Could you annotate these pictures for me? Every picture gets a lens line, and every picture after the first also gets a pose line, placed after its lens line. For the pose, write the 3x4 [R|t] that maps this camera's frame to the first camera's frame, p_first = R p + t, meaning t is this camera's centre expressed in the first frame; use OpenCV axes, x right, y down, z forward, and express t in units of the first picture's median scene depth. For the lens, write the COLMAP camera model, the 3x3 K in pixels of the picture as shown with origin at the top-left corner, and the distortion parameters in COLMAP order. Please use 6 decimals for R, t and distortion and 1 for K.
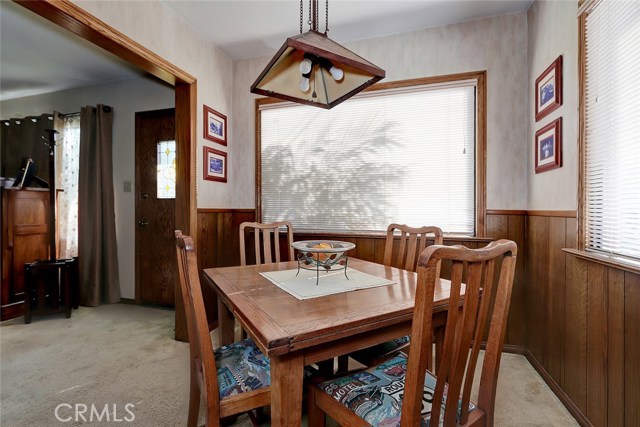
lens RADIAL K [[300.1, 0, 311.2], [0, 300.1, 201.8], [0, 0, 1]] dist [-0.000496, -0.000016]
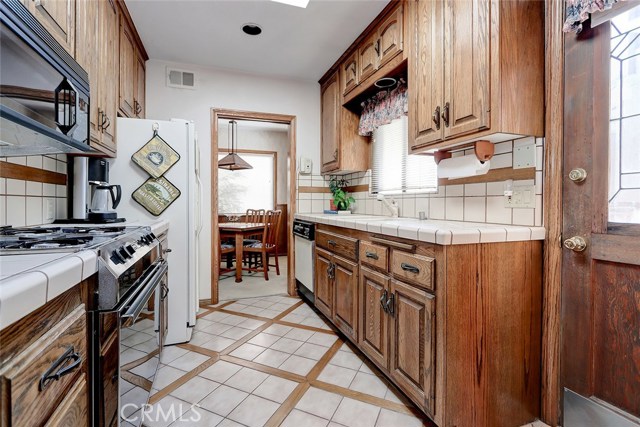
lens RADIAL K [[300.1, 0, 311.2], [0, 300.1, 201.8], [0, 0, 1]] dist [-0.000496, -0.000016]
pose [[0.802967, -0.001189, 0.596022, -0.751175], [-0.010132, 0.999826, 0.015644, -0.039687], [-0.595938, -0.018600, 0.802815, -1.308678]]
